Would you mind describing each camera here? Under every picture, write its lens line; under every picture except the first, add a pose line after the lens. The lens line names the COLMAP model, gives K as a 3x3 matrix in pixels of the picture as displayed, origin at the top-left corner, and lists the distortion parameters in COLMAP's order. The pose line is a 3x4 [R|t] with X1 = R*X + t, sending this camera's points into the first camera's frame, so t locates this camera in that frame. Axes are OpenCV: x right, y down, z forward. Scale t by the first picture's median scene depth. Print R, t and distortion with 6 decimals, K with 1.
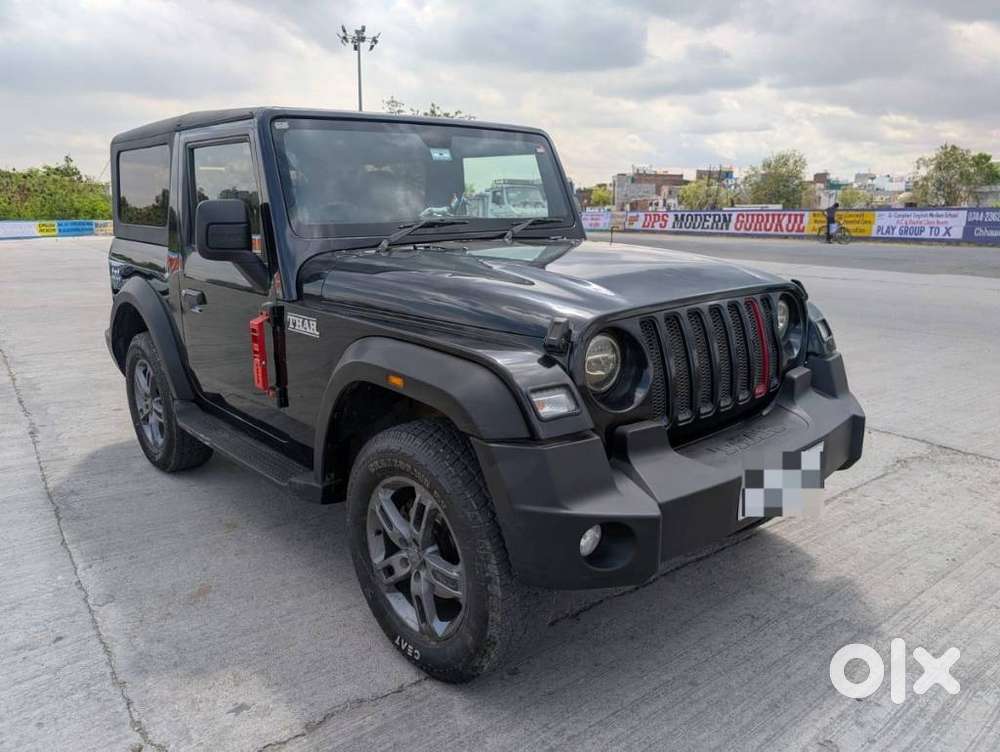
lens RADIAL K [[723.4, 0, 500.0], [0, 723.4, 376.0], [0, 0, 1]] dist [0.007502, -0.002355]
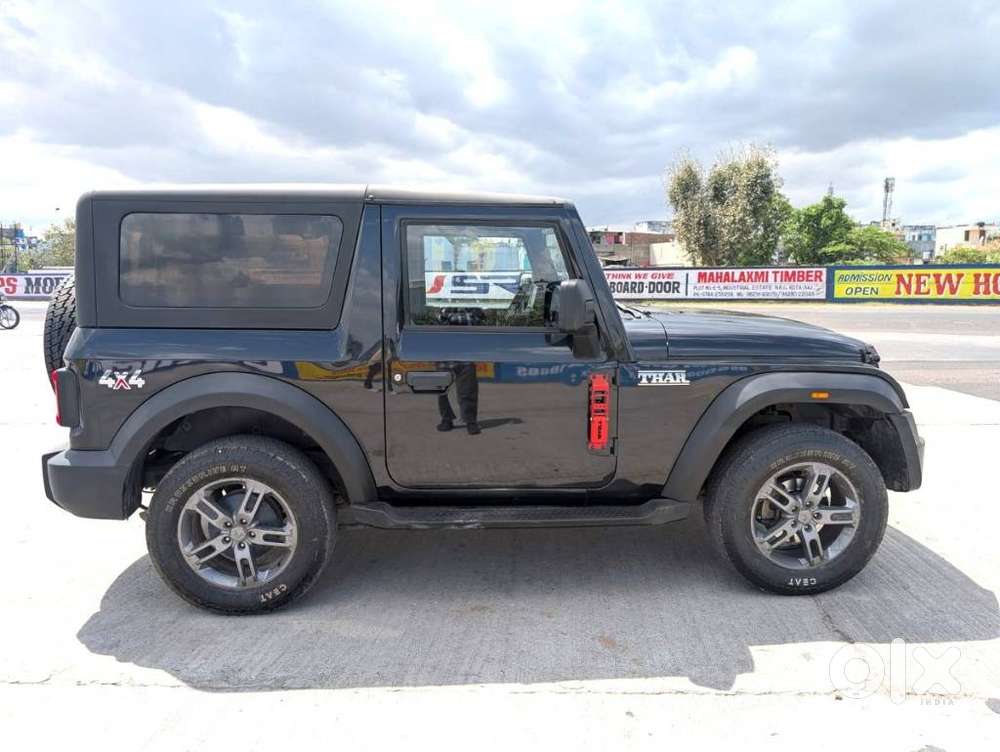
lens RADIAL K [[727.2, 0, 500.0], [0, 727.2, 376.0], [0, 0, 1]] dist [0.006242, 0.002826]
pose [[0.621856, -0.113484, 0.774865, -0.958391], [0.177195, 0.984174, 0.001934, -0.085795], [-0.762822, 0.136099, 0.632123, 0.288731]]
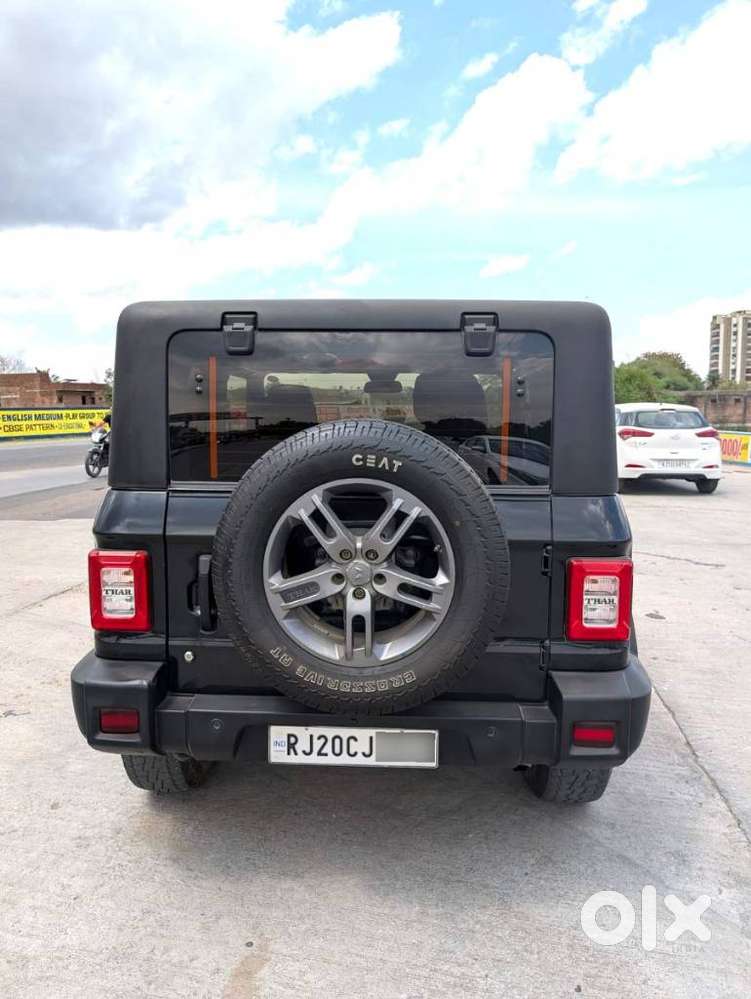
lens RADIAL K [[722.6, 0, 375.5], [0, 722.6, 499.5], [0, 0, 1]] dist [0.007502, -0.002355]
pose [[-0.715187, -0.080344, 0.694300, -0.877557], [0.165174, 0.945805, 0.279591, -0.412453], [-0.679136, 0.314640, -0.663156, 1.674552]]
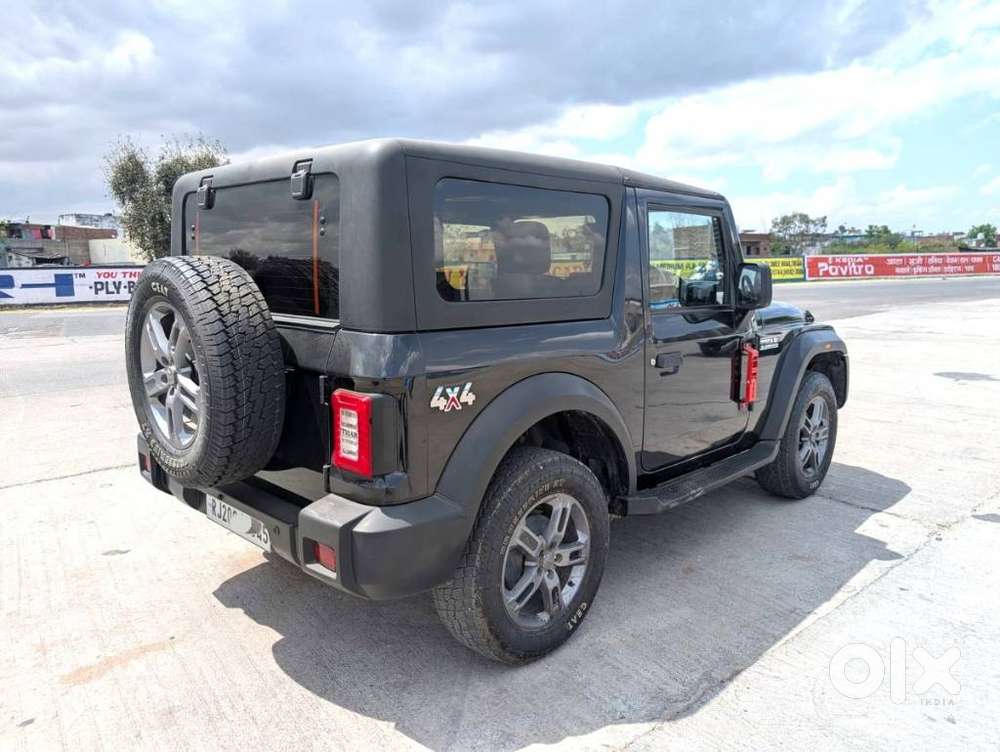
lens RADIAL K [[723.4, 0, 500.0], [0, 723.4, 376.0], [0, 0, 1]] dist [0.007502, -0.002355]
pose [[-0.067562, -0.150181, 0.986347, -1.194076], [0.234124, 0.958615, 0.161995, -0.261642], [-0.969856, 0.241872, -0.029605, 1.096539]]
